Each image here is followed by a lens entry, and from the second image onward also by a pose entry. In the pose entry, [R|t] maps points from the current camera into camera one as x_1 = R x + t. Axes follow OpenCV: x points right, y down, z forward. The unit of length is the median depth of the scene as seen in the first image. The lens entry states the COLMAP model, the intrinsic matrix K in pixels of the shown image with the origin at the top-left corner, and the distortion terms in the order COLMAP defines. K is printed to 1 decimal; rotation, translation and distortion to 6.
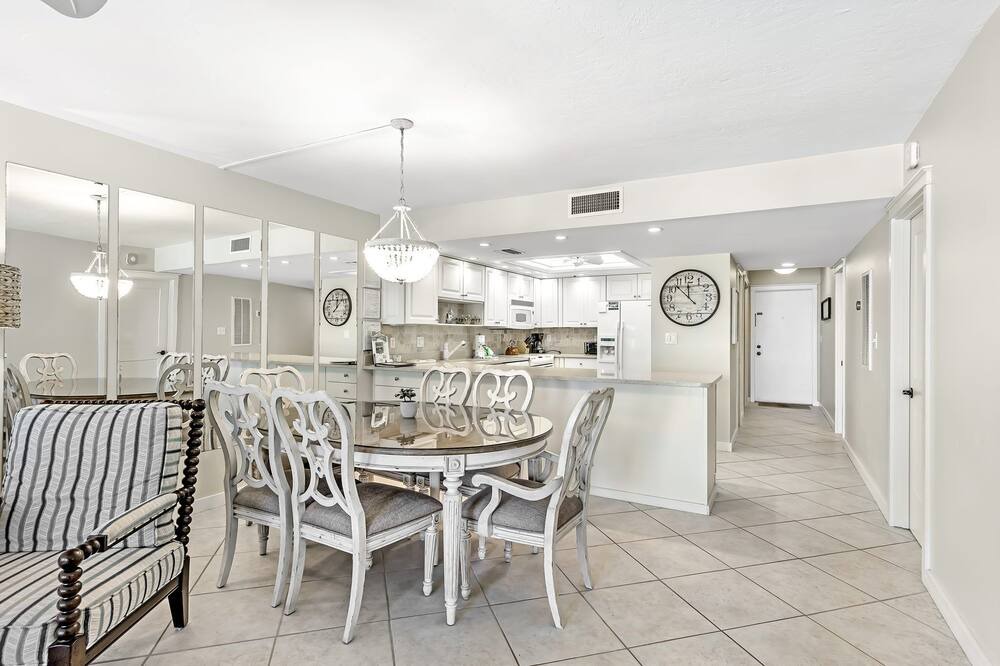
lens RADIAL K [[503.3, 0, 495.7], [0, 503.3, 330.7], [0, 0, 1]] dist [0.000356, 0.000048]
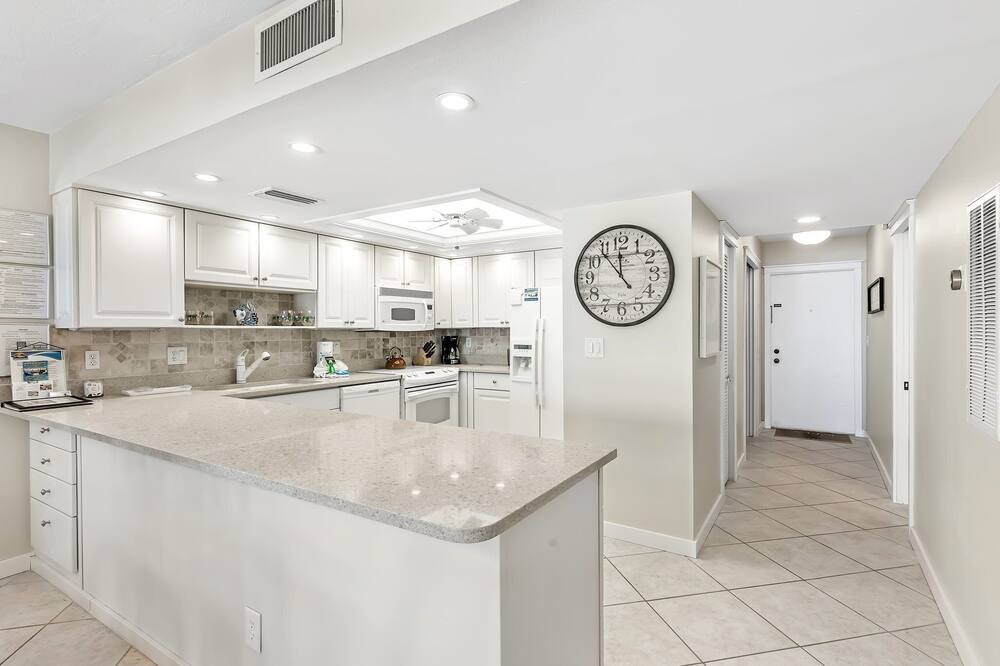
lens RADIAL K [[494.9, 0, 500.0], [0, 494.9, 333.0], [0, 0, 1]] dist [0.003035, 0.000318]
pose [[0.997961, -0.007591, -0.063369, 0.262481], [0.008306, 0.999905, 0.011033, -0.008290], [0.063279, -0.011537, 0.997929, 0.407629]]
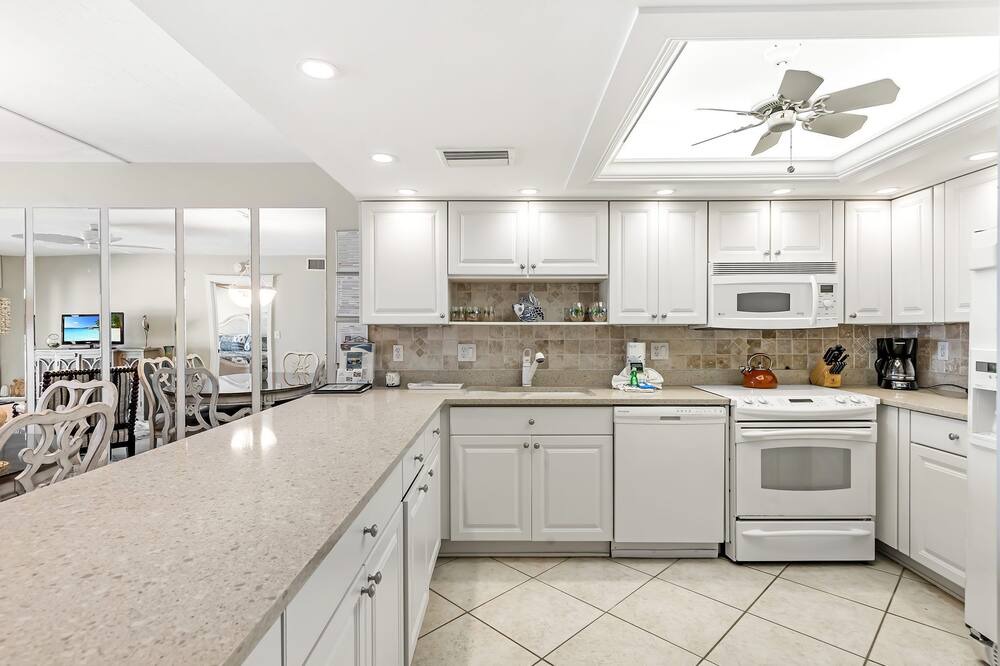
lens RADIAL K [[494.9, 0, 500.0], [0, 494.9, 333.0], [0, 0, 1]] dist [0.003035, 0.000318]
pose [[0.479221, 0.003736, -0.877686, 0.367885], [0.006958, 0.999943, 0.008056, -0.005670], [0.877667, -0.009968, 0.479168, 0.714433]]
